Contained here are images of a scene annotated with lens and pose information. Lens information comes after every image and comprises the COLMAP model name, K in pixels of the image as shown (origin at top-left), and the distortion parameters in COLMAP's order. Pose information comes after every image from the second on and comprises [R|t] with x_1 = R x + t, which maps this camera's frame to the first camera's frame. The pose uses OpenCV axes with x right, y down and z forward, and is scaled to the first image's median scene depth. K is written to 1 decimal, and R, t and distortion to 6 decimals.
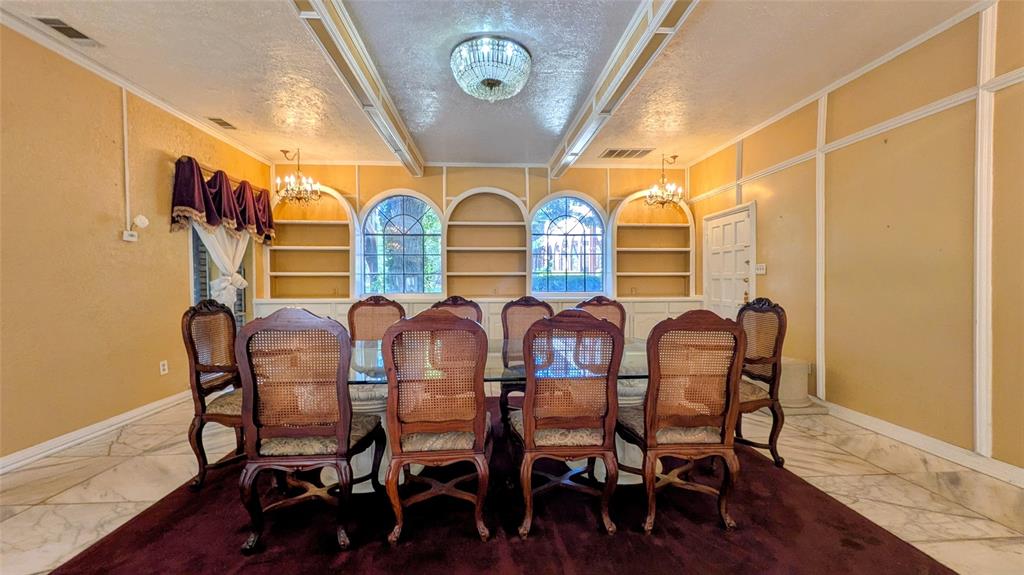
lens RADIAL K [[400.7, 0, 511.2], [0, 400.7, 290.0], [0, 0, 1]] dist [-0.000094, 0.000034]
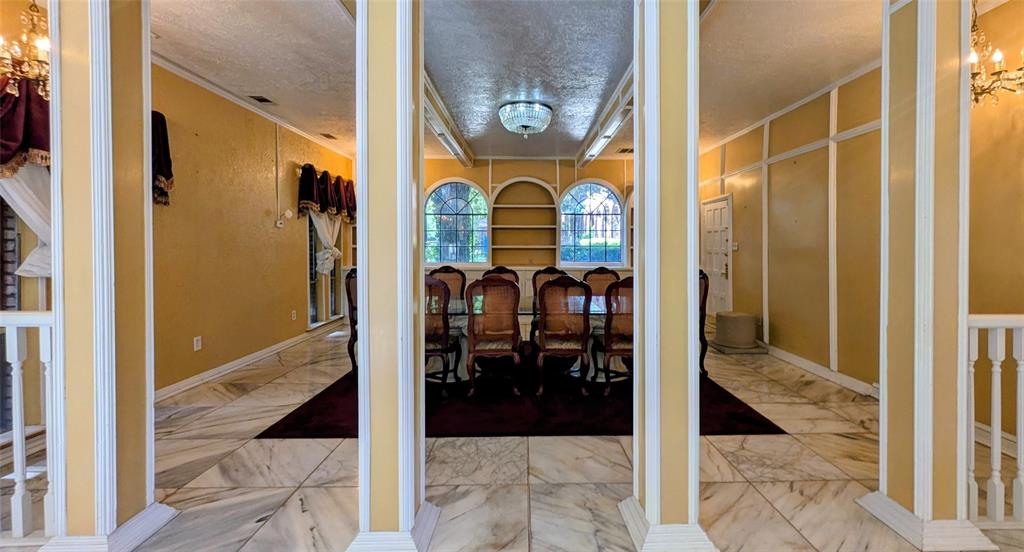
lens RADIAL K [[431.5, 0, 536.8], [0, 431.5, 245.5], [0, 0, 1]] dist [-0.002290, -0.000744]
pose [[0.999224, 0.004865, -0.039093, 0.044295], [-0.005778, 0.999712, -0.023273, -0.020716], [0.038969, 0.023481, 0.998965, -0.465622]]
